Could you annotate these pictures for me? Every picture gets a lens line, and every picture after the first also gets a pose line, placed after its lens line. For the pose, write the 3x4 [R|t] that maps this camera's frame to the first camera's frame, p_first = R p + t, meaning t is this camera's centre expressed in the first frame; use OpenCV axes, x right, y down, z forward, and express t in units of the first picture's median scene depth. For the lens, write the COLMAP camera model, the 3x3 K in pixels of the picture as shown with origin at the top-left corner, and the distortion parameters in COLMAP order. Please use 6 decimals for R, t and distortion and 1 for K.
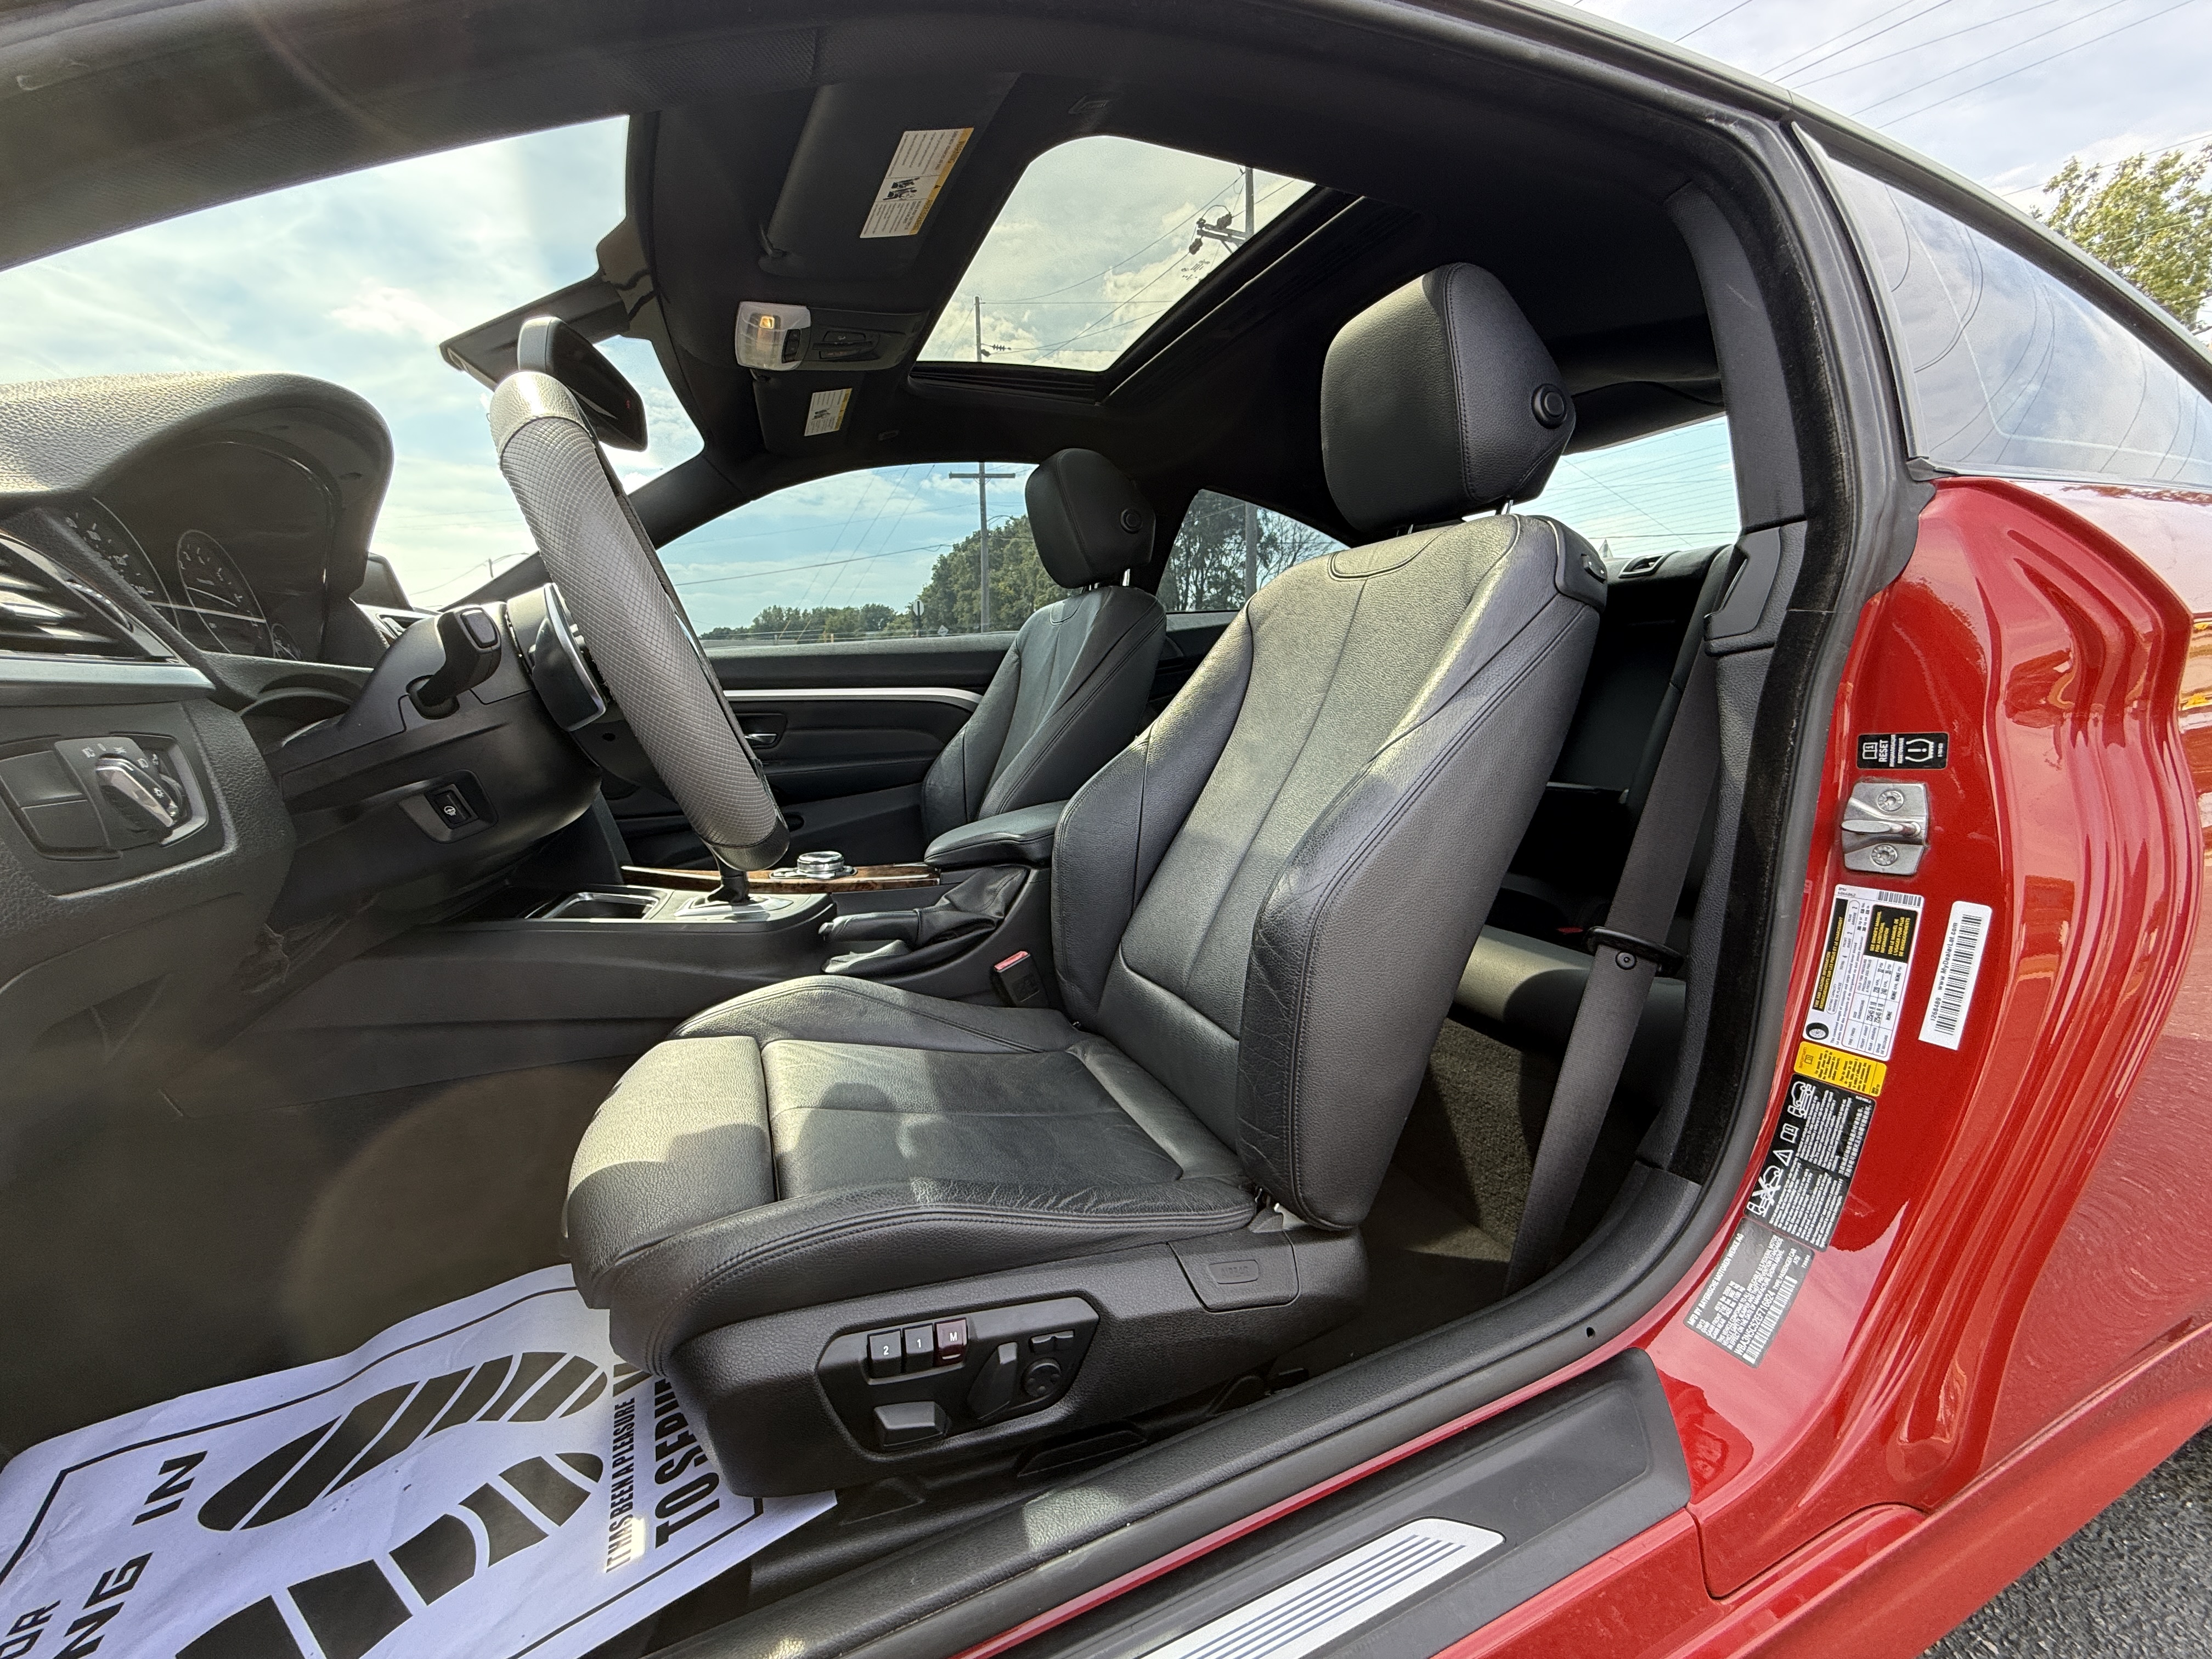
lens RADIAL K [[881.8, 0, 1084.4], [0, 881.8, 825.7], [0, 0, 1]] dist [0.000072, 0.000113]
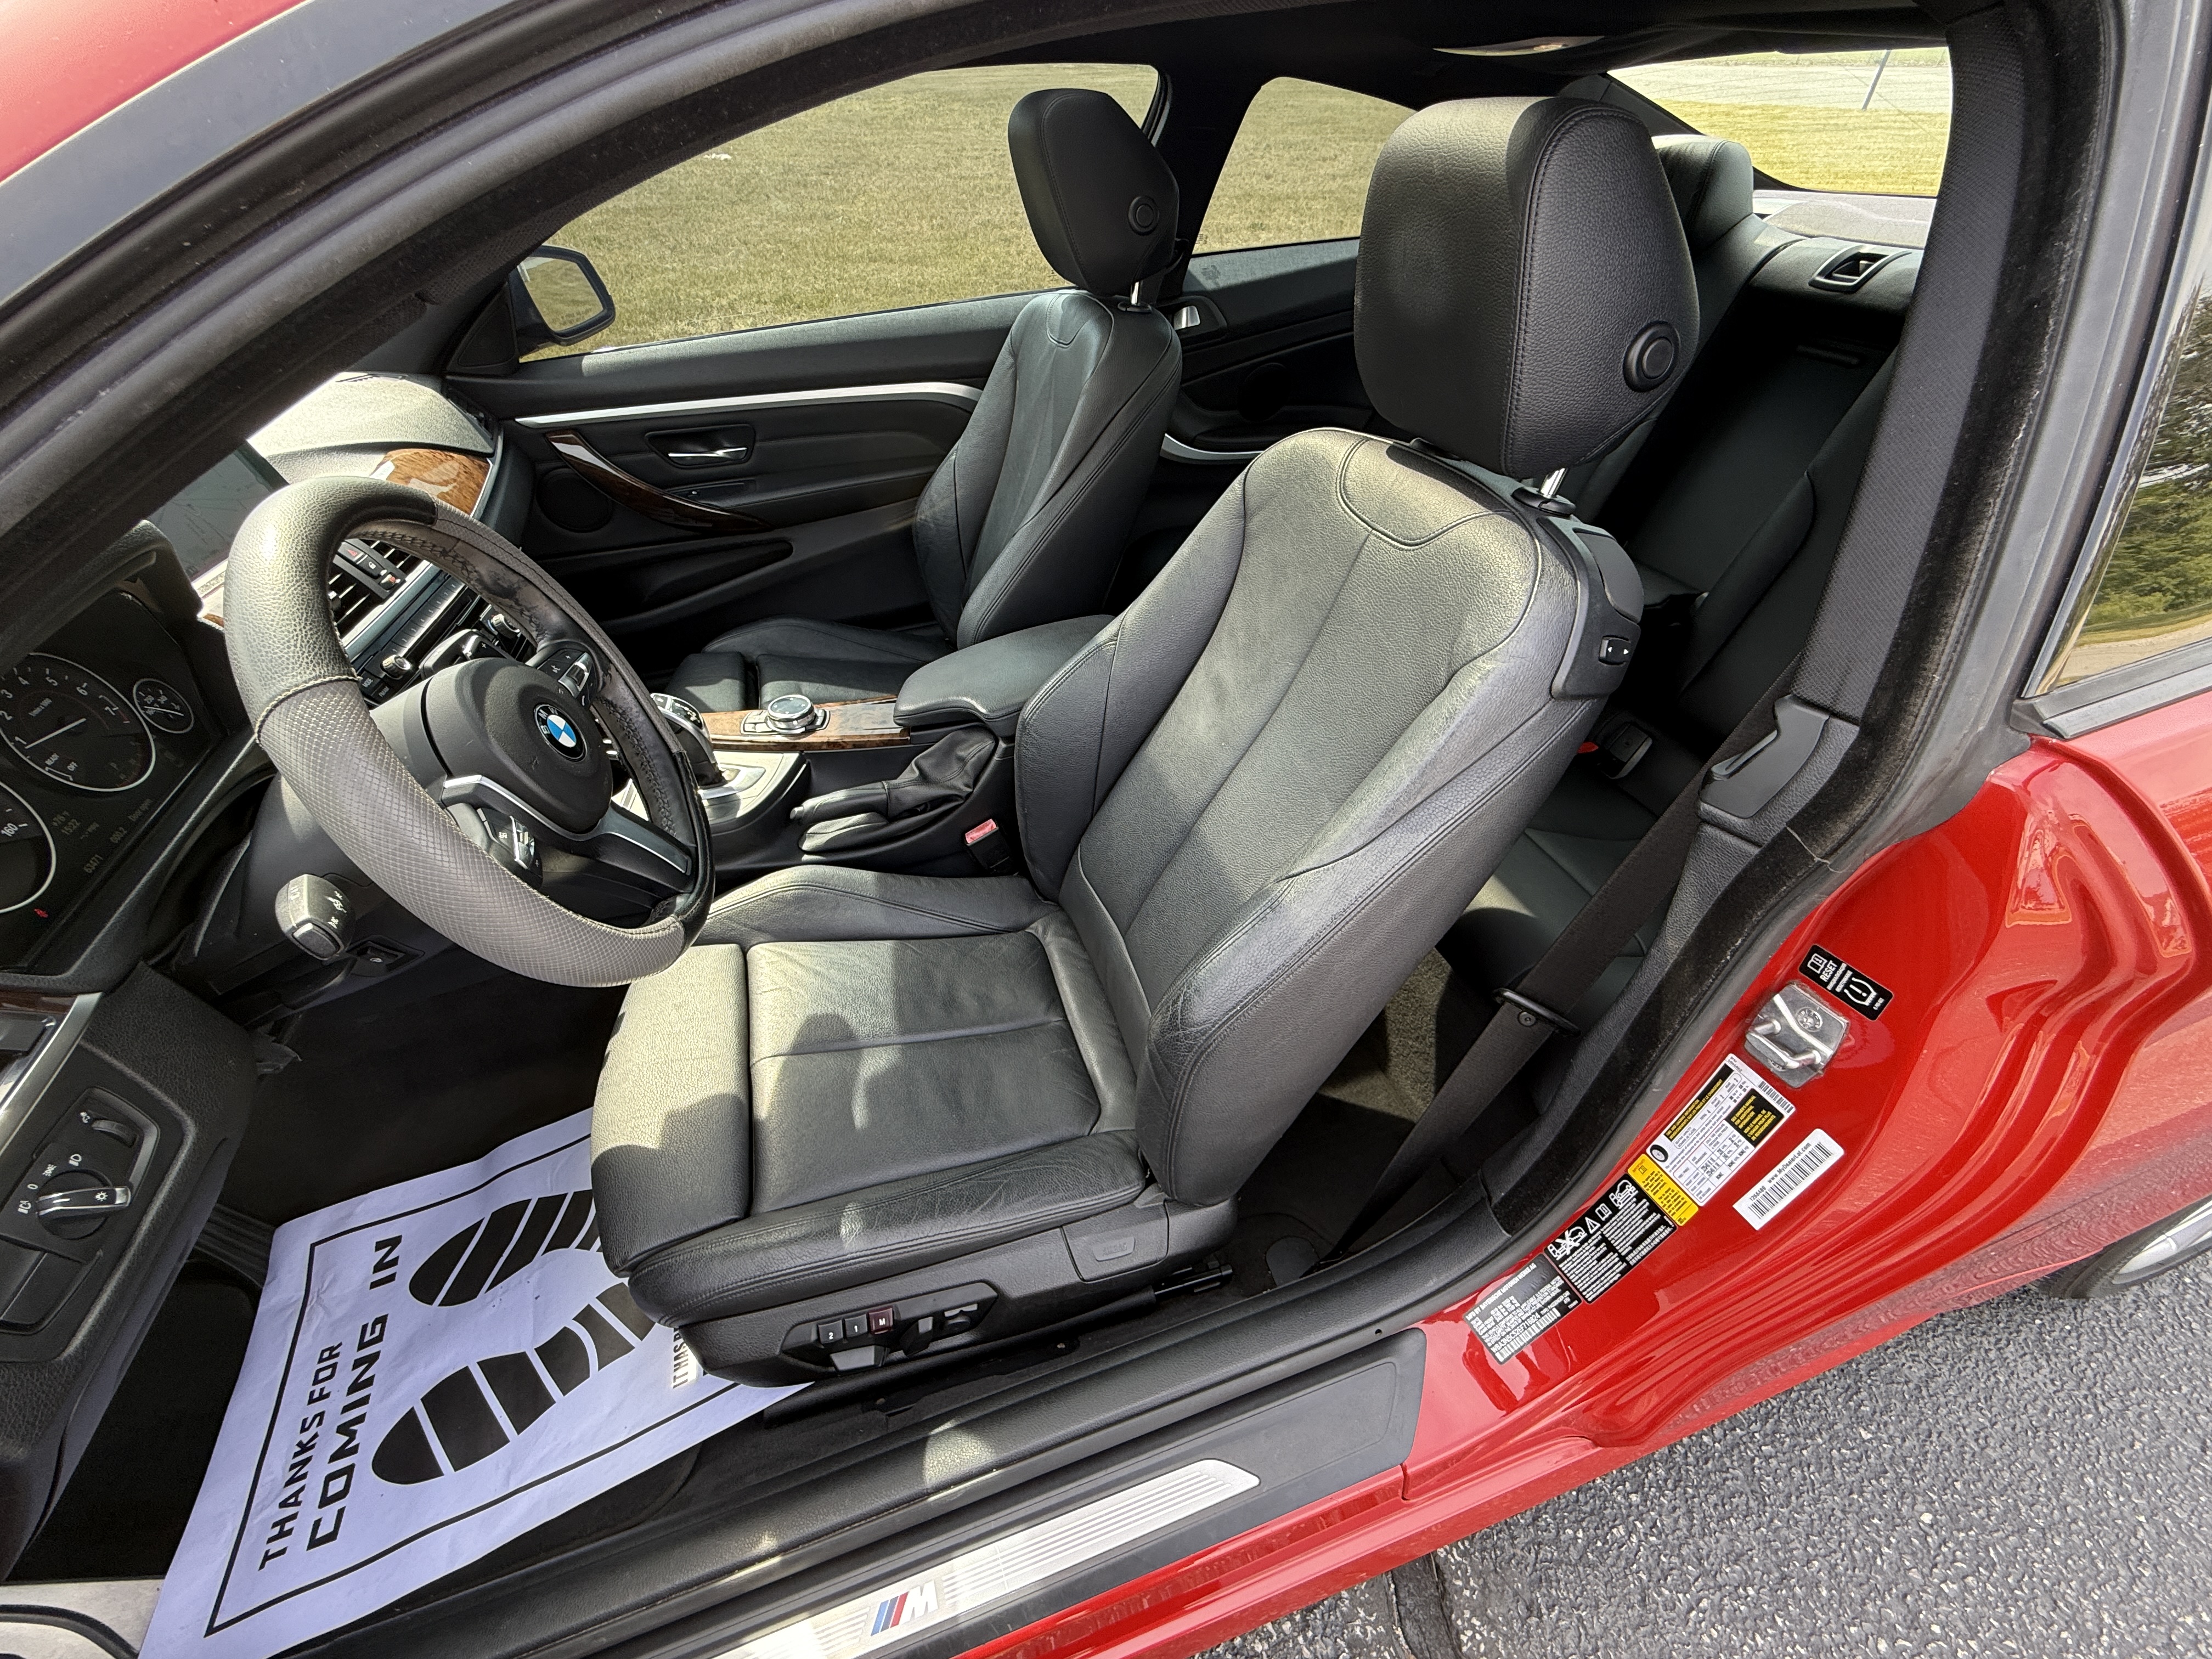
lens RADIAL K [[881.8, 0, 1084.4], [0, 881.8, 825.7], [0, 0, 1]] dist [0.000072, 0.000113]
pose [[0.996718, 0.049424, -0.064116, 0.180096], [-0.010118, 0.861844, 0.507073, -0.657480], [0.080320, -0.504760, 0.859515, 0.219071]]
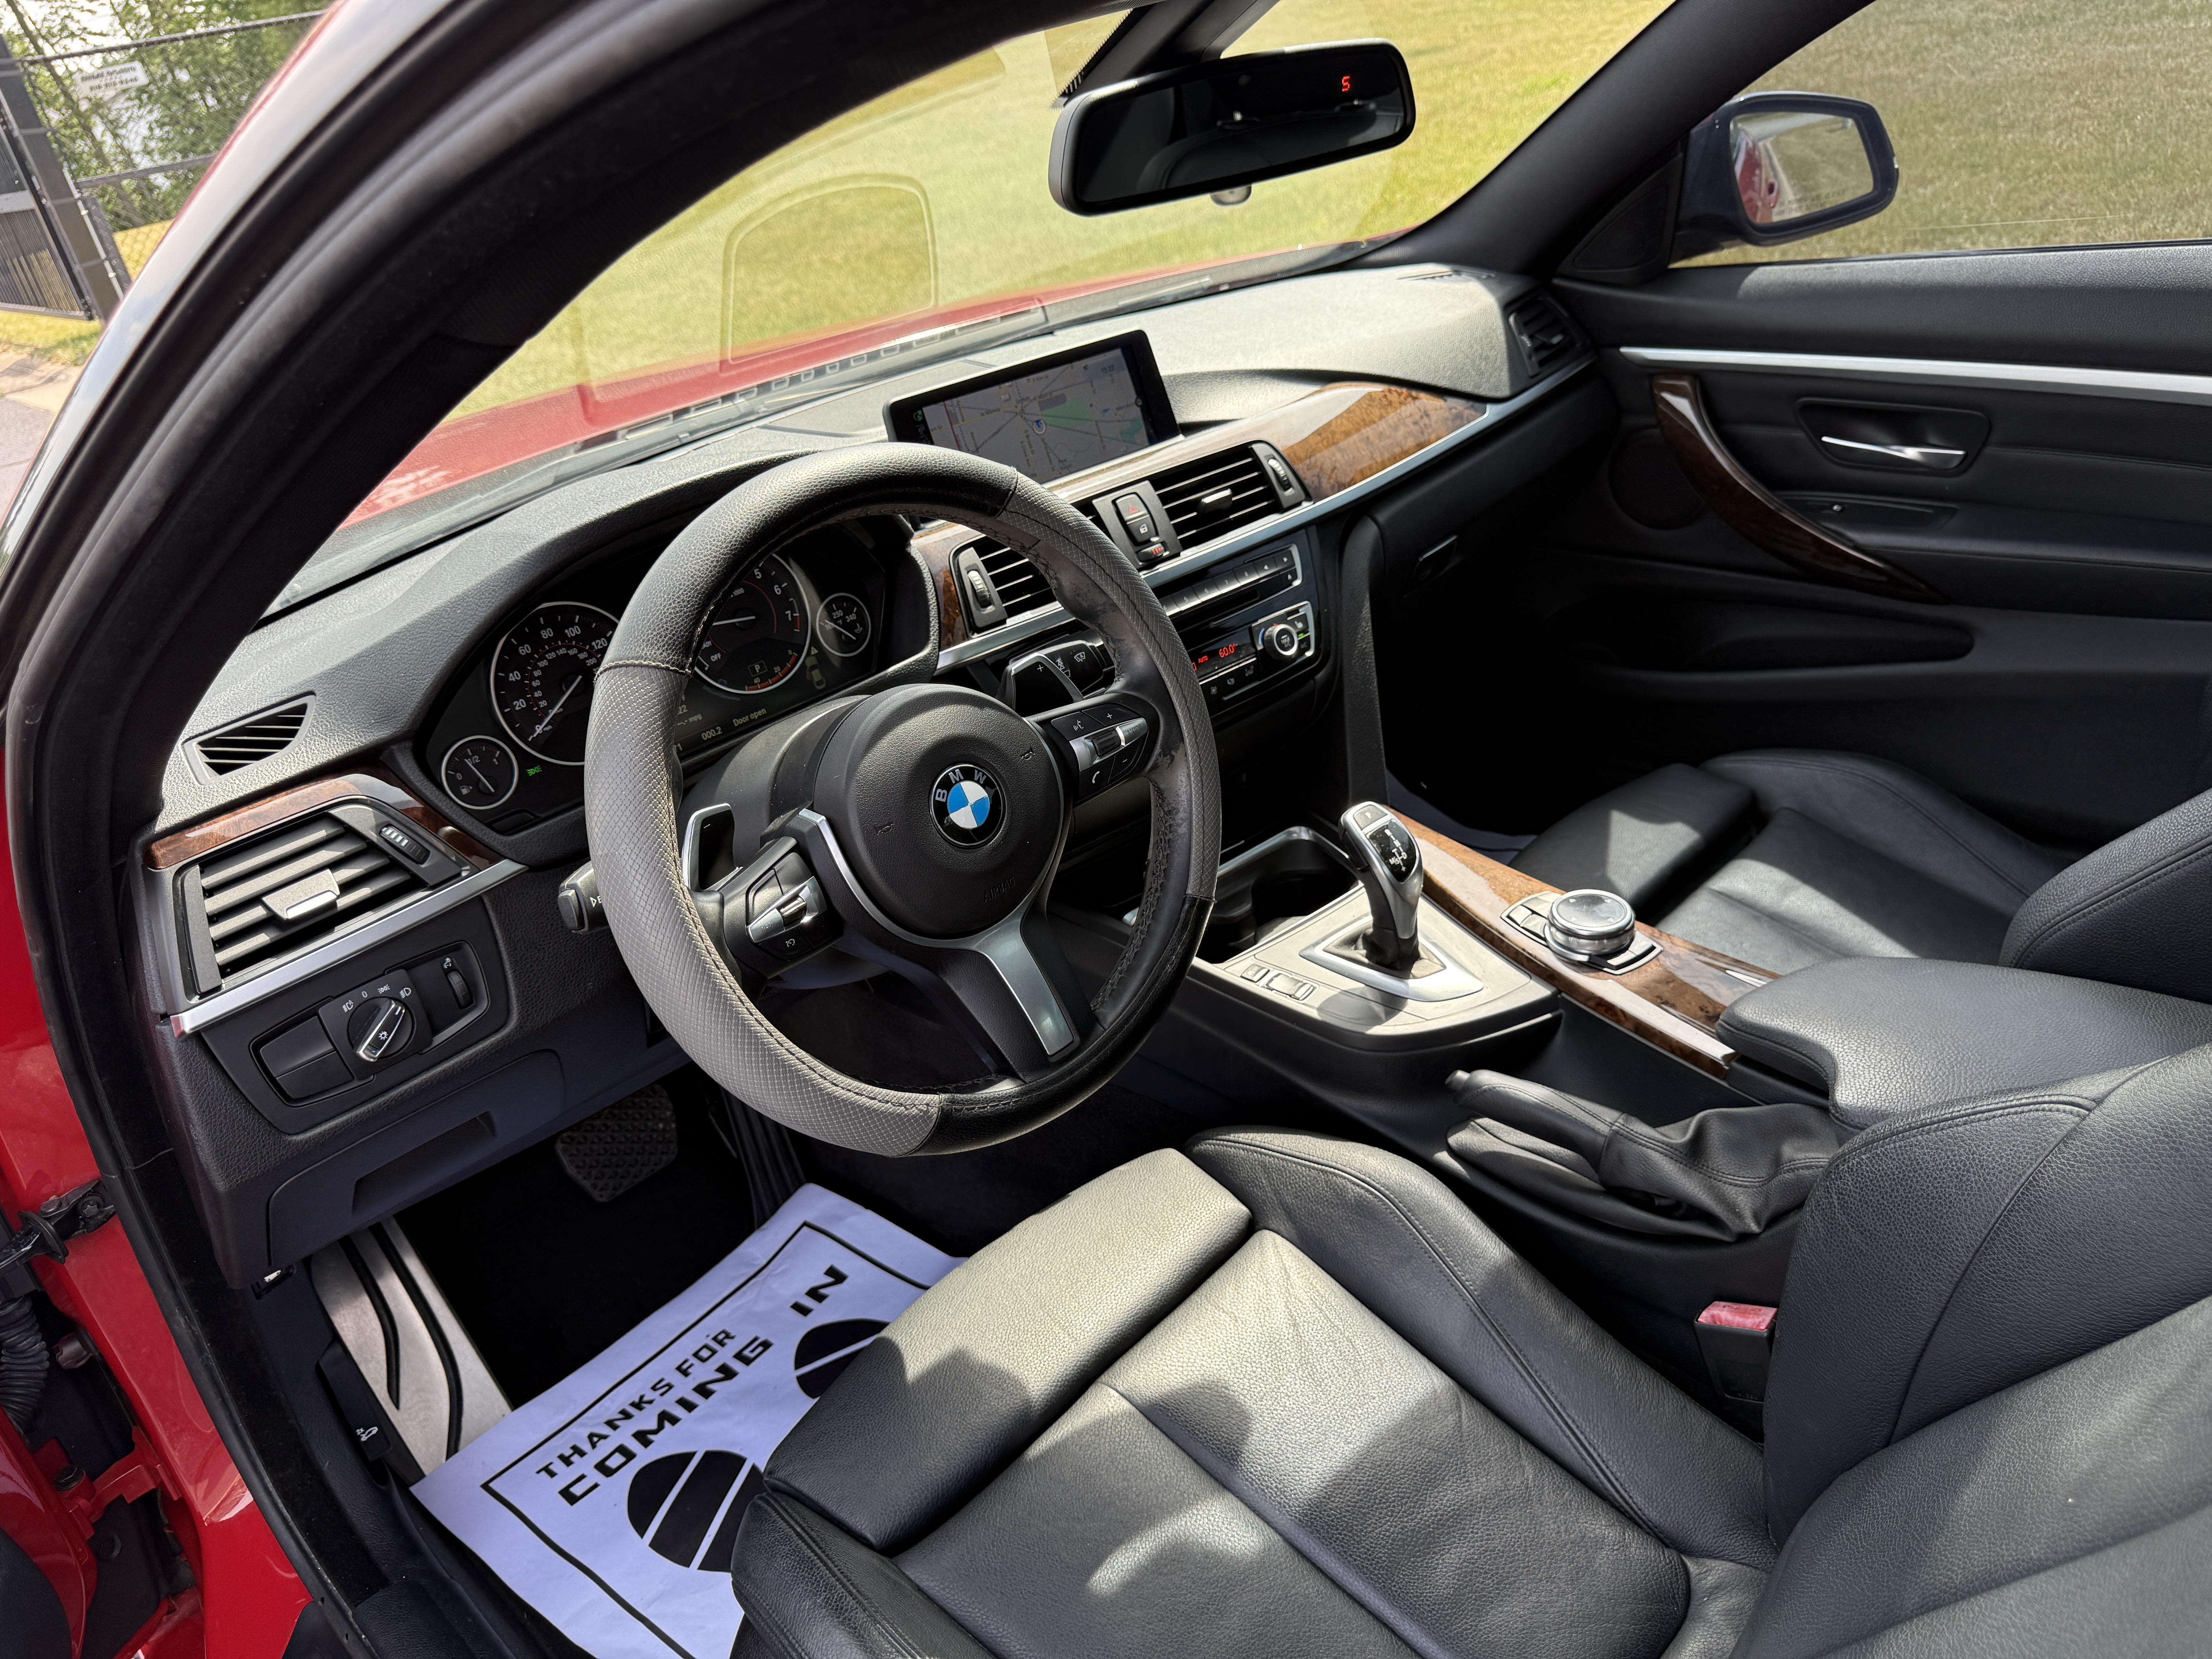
lens RADIAL K [[1571.4, 0, 1101.3], [0, 1571.4, 828.2], [0, 0, 1]] dist [0.012473, -0.016938]
pose [[0.403393, 0.401210, -0.822377, 0.656638], [-0.018397, 0.902121, 0.431090, -0.788591], [0.914842, -0.158769, 0.371291, 0.703488]]
